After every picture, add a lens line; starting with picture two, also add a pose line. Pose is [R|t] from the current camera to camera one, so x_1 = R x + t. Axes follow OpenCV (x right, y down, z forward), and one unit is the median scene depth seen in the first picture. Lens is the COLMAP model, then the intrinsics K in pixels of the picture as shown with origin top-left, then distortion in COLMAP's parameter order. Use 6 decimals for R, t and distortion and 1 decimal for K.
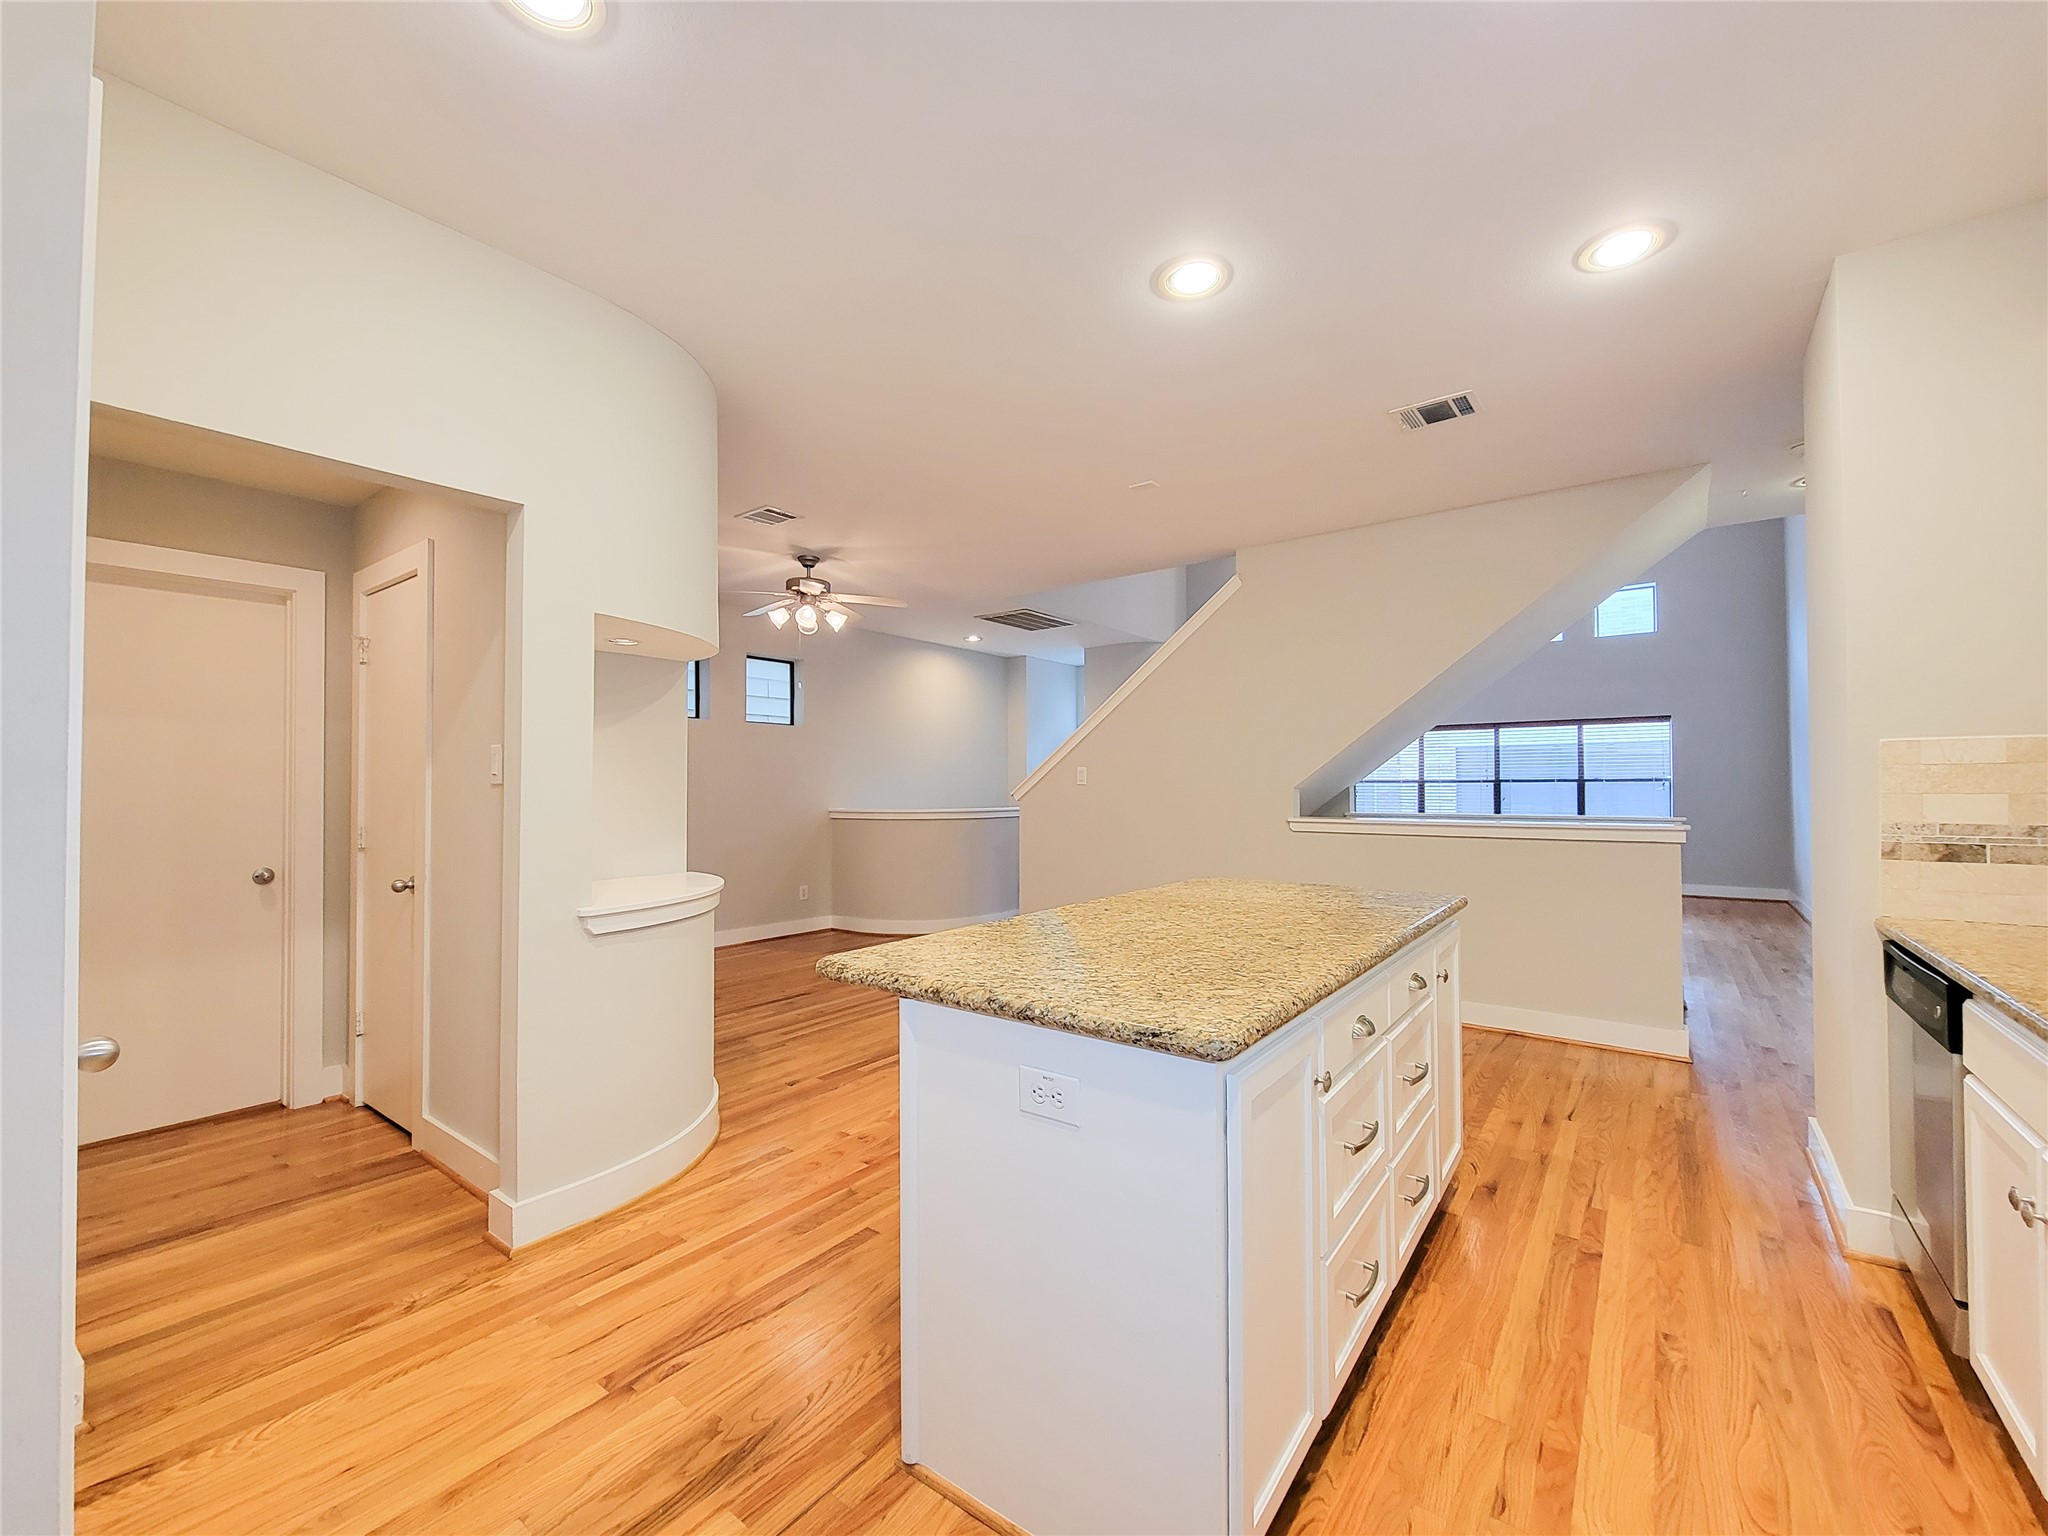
lens RADIAL K [[861.6, 0, 1024.3], [0, 861.6, 778.2], [0, 0, 1]] dist [-0.000218, -0.000565]
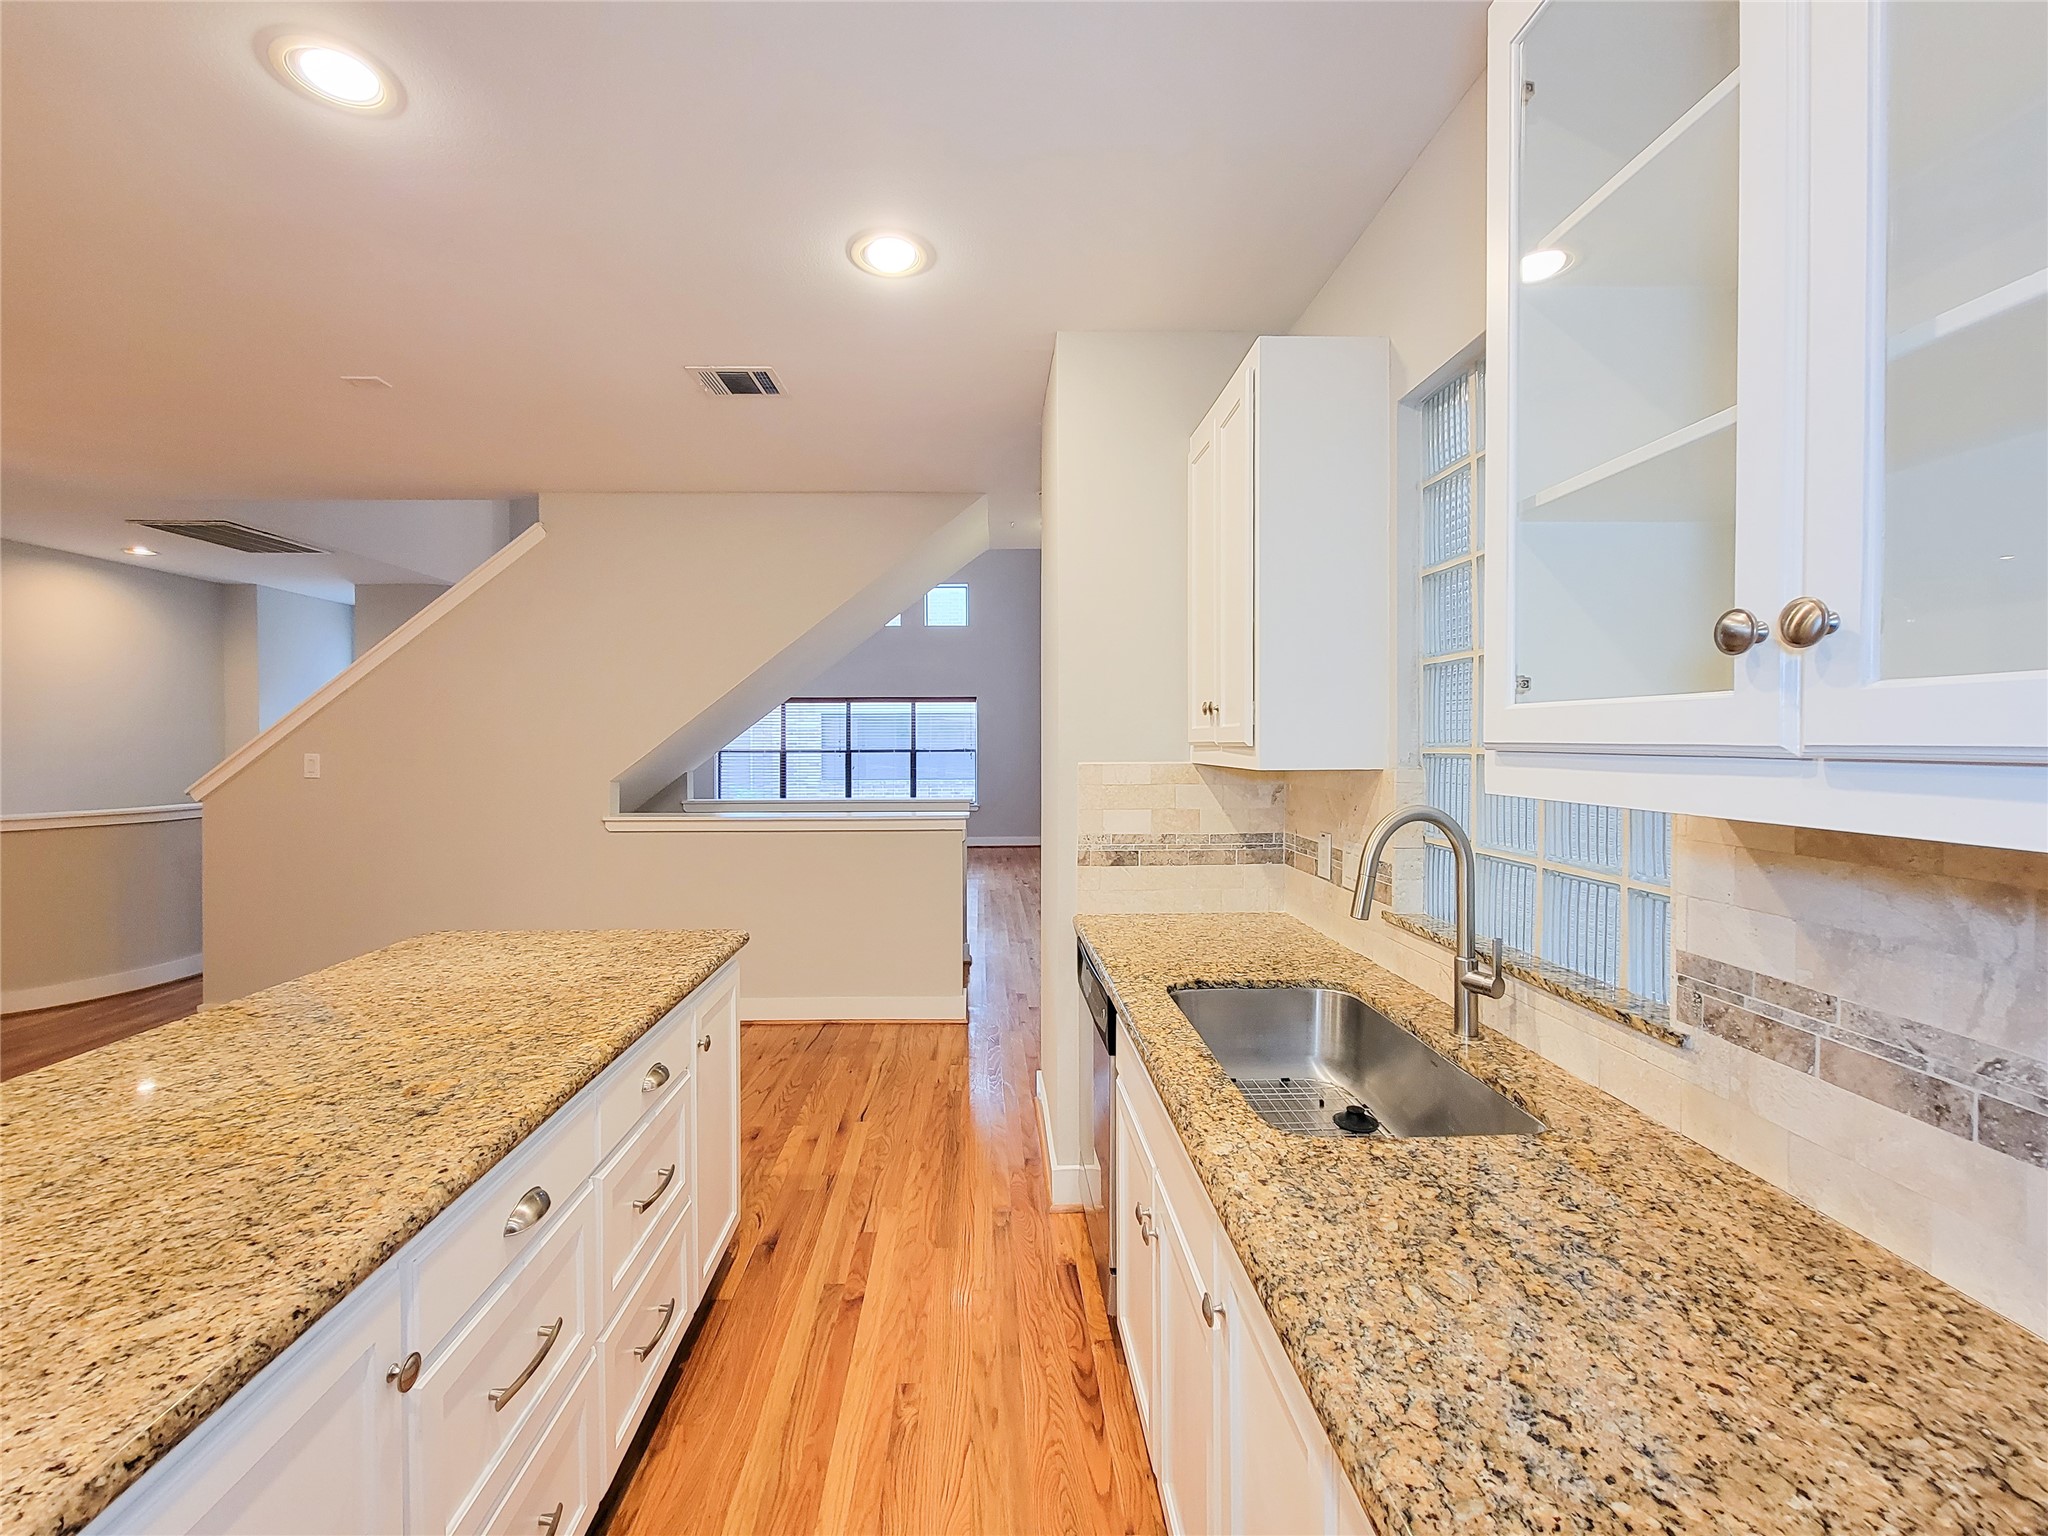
lens RADIAL K [[837.8, 0, 1022.1], [0, 837.8, 770.1], [0, 0, 1]] dist [0.008484, -0.005320]
pose [[0.777067, -0.023189, 0.628990, 0.177103], [-0.006089, 0.998997, 0.044354, -0.069901], [-0.629388, -0.038296, 0.776147, 0.132512]]
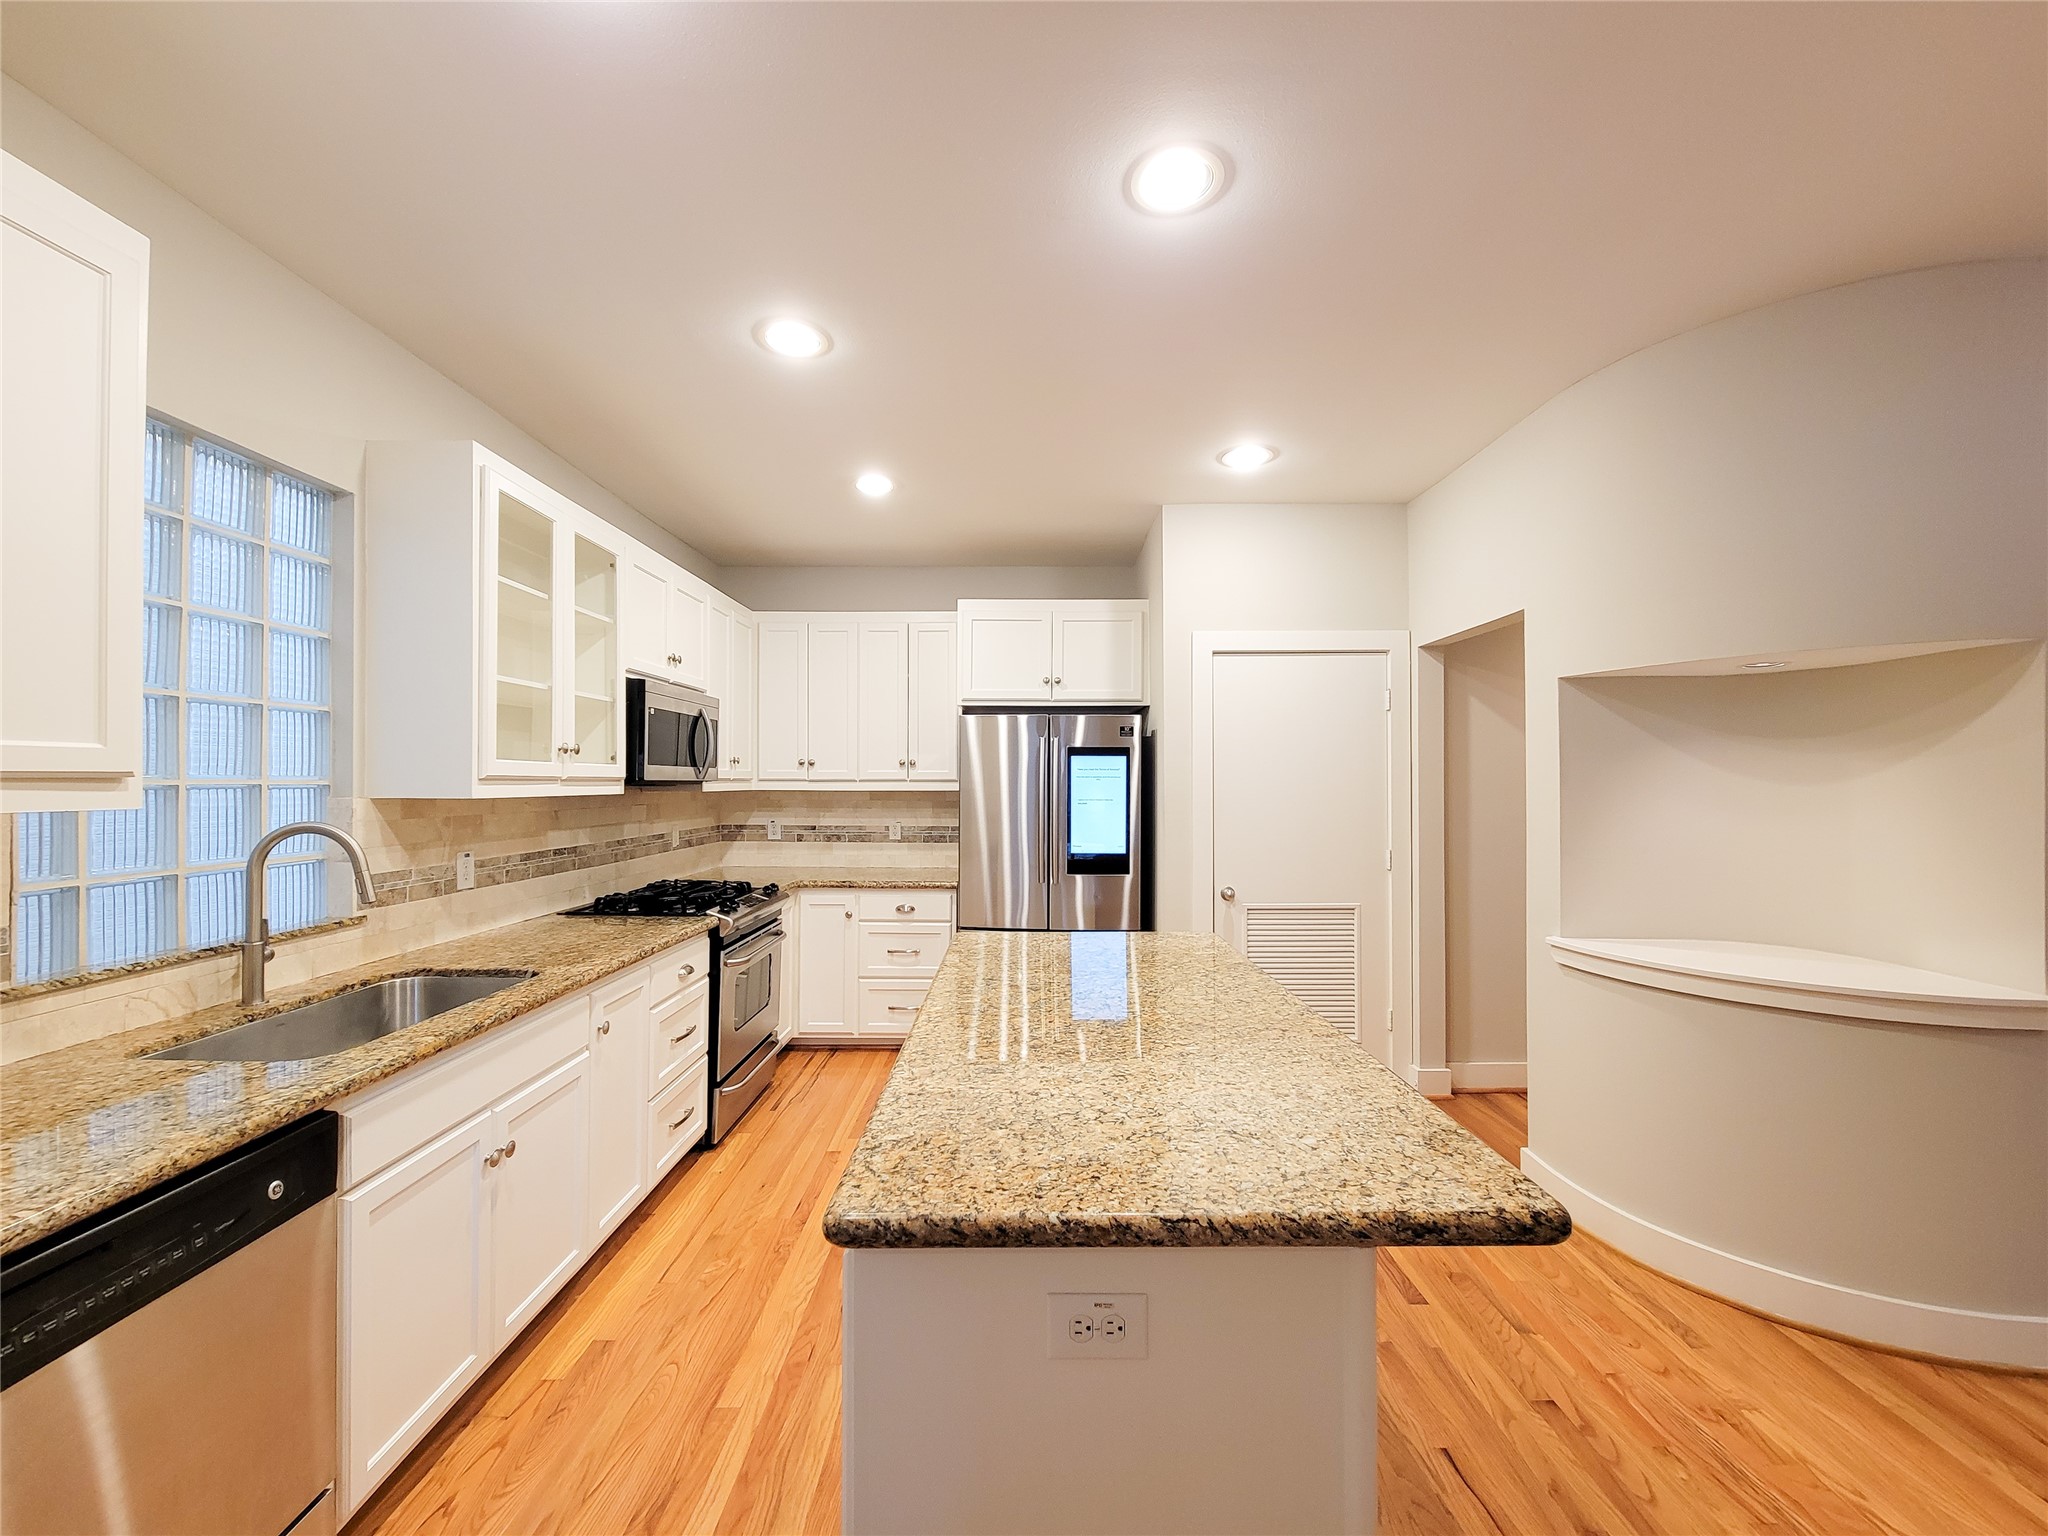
lens RADIAL K [[861.6, 0, 1024.3], [0, 861.6, 778.2], [0, 0, 1]] dist [-0.000218, -0.000565]
pose [[-0.805261, -0.003241, -0.592912, 0.656696], [0.010145, 0.999763, -0.019243, -0.041312], [0.592834, -0.021511, -0.805037, 1.339391]]
